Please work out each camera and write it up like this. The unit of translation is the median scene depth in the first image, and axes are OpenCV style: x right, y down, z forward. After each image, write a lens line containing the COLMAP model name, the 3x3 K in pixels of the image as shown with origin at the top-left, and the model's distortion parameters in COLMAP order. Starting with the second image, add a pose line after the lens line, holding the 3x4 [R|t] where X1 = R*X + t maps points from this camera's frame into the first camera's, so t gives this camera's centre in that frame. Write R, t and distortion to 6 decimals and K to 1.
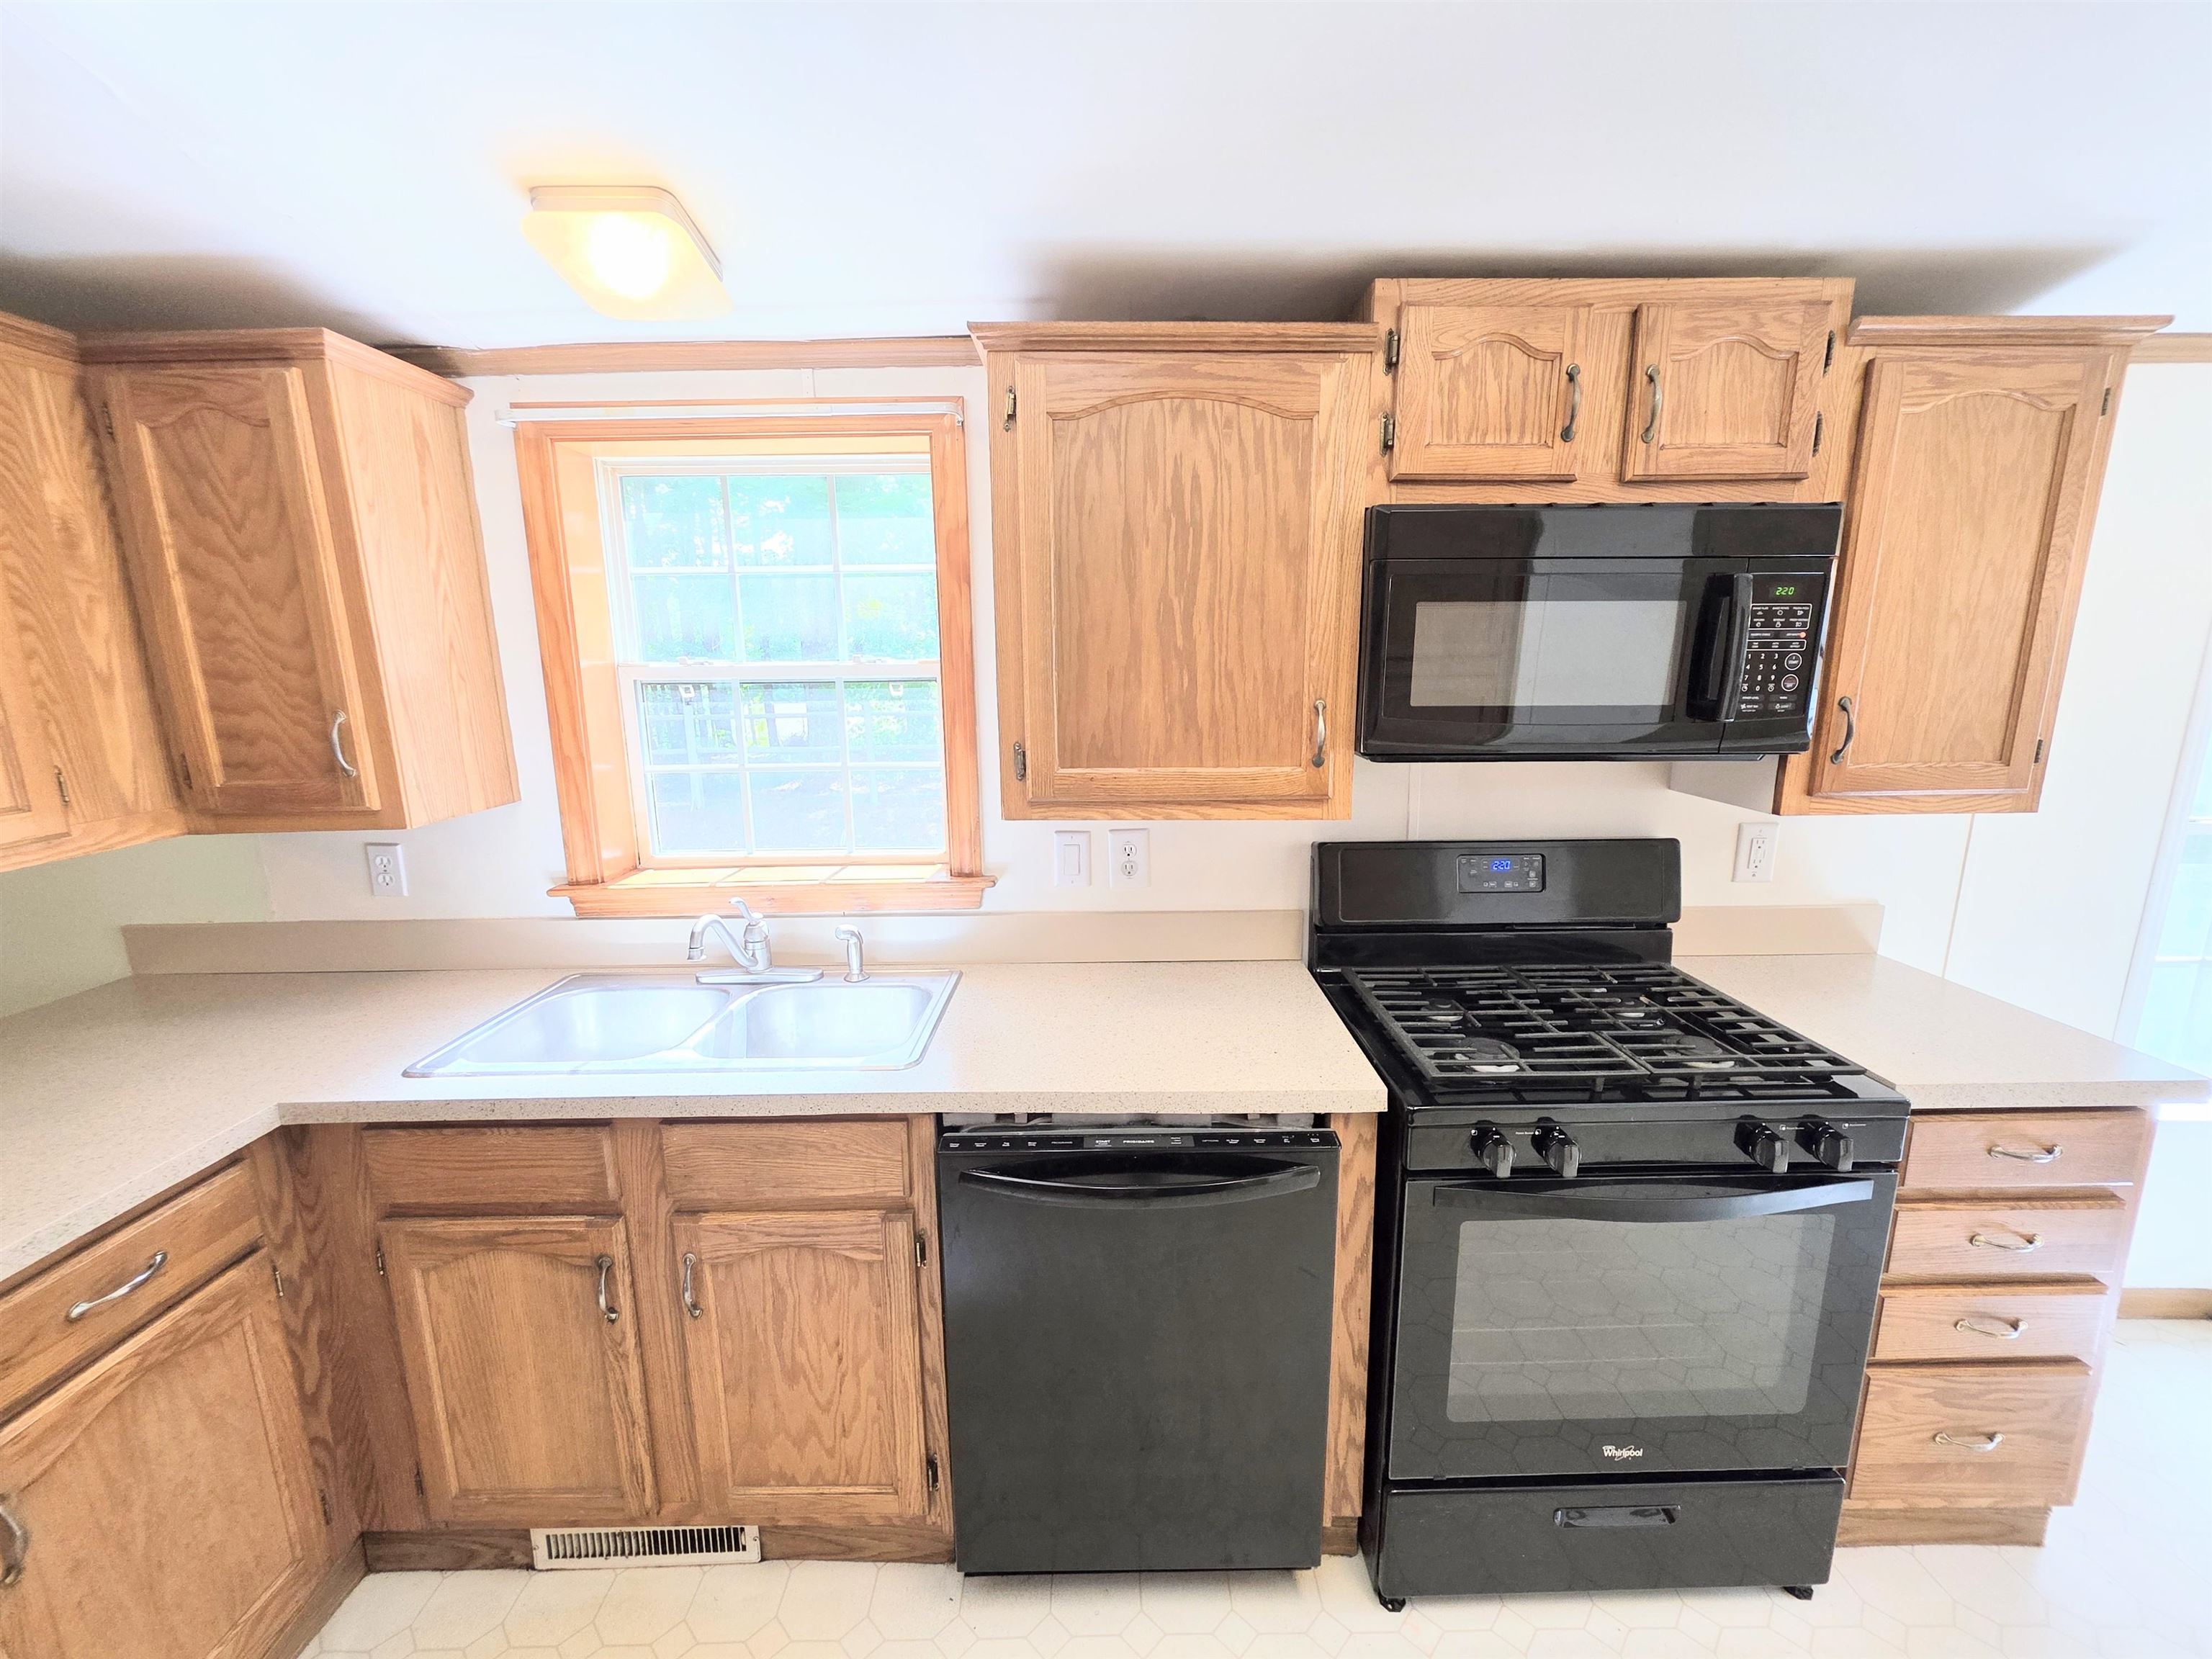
lens RADIAL K [[882.3, 0, 1108.3], [0, 882.3, 822.2], [0, 0, 1]] dist [-0.000496, 0.000713]
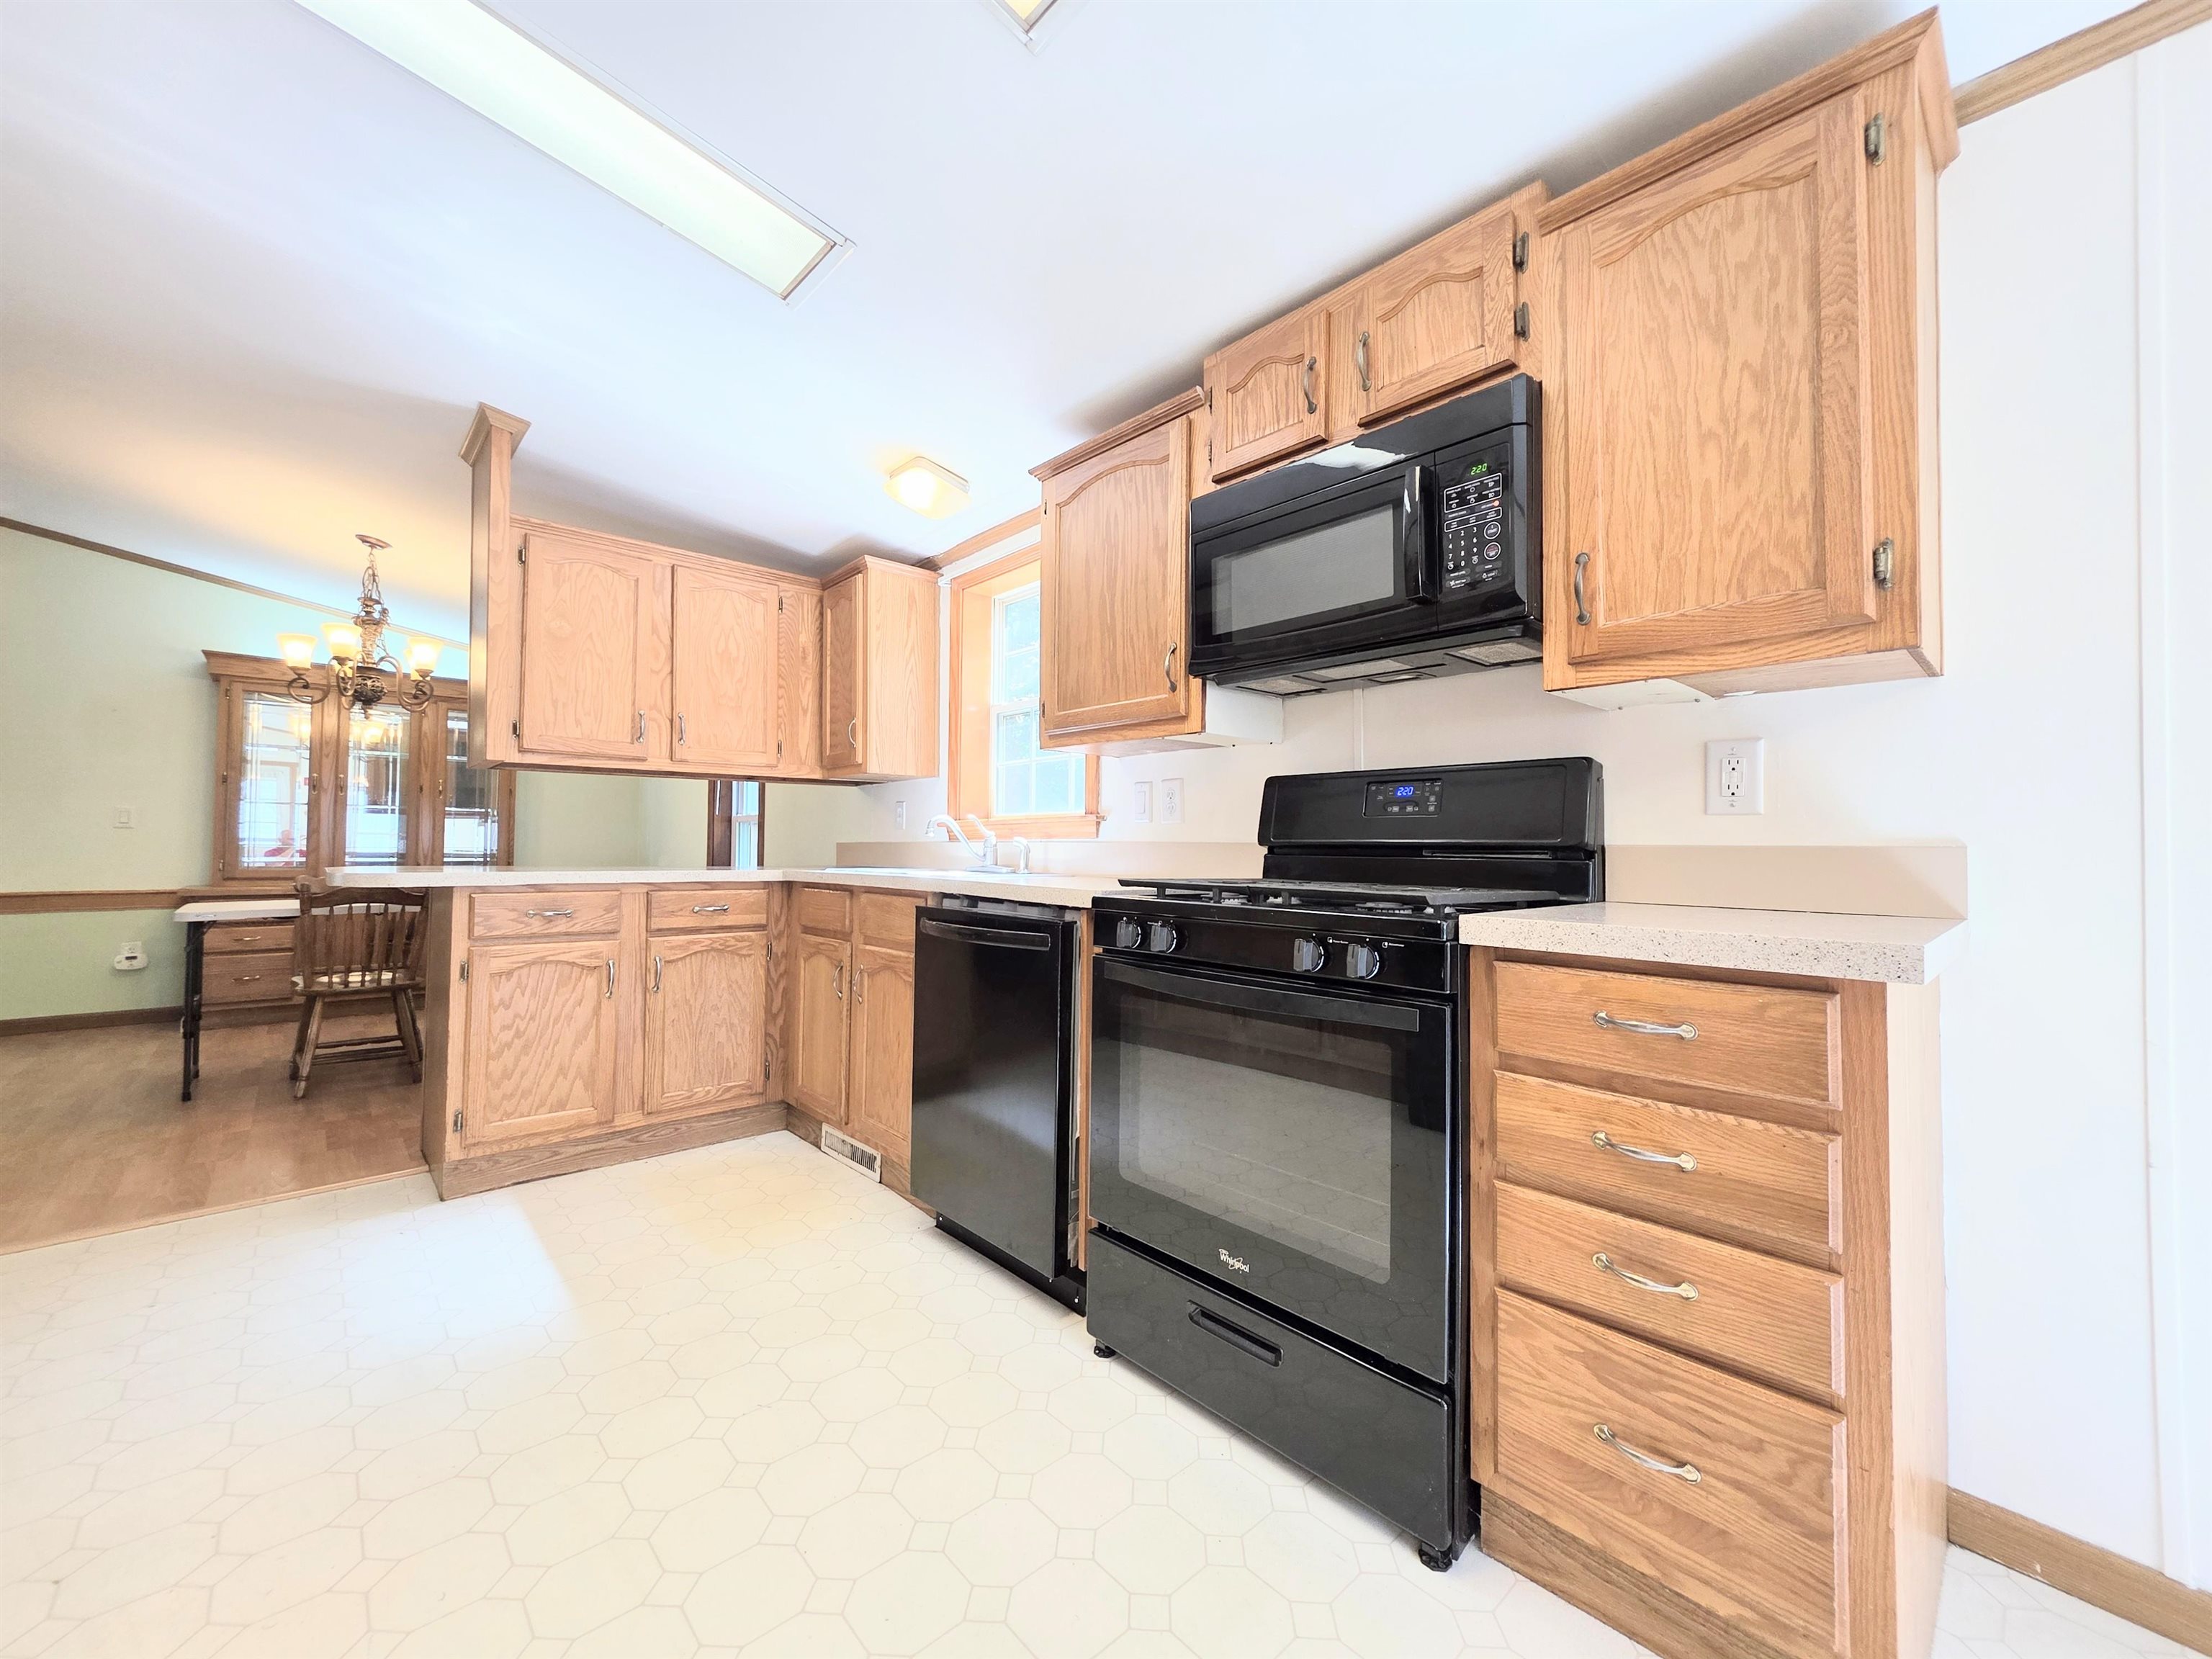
lens RADIAL K [[882.3, 0, 1108.3], [0, 882.3, 822.2], [0, 0, 1]] dist [-0.000496, 0.000713]
pose [[0.664950, -0.005482, -0.746868, 1.241784], [-0.153073, 0.977746, -0.143460, 0.361530], [0.731034, 0.209719, 0.649313, 0.085705]]
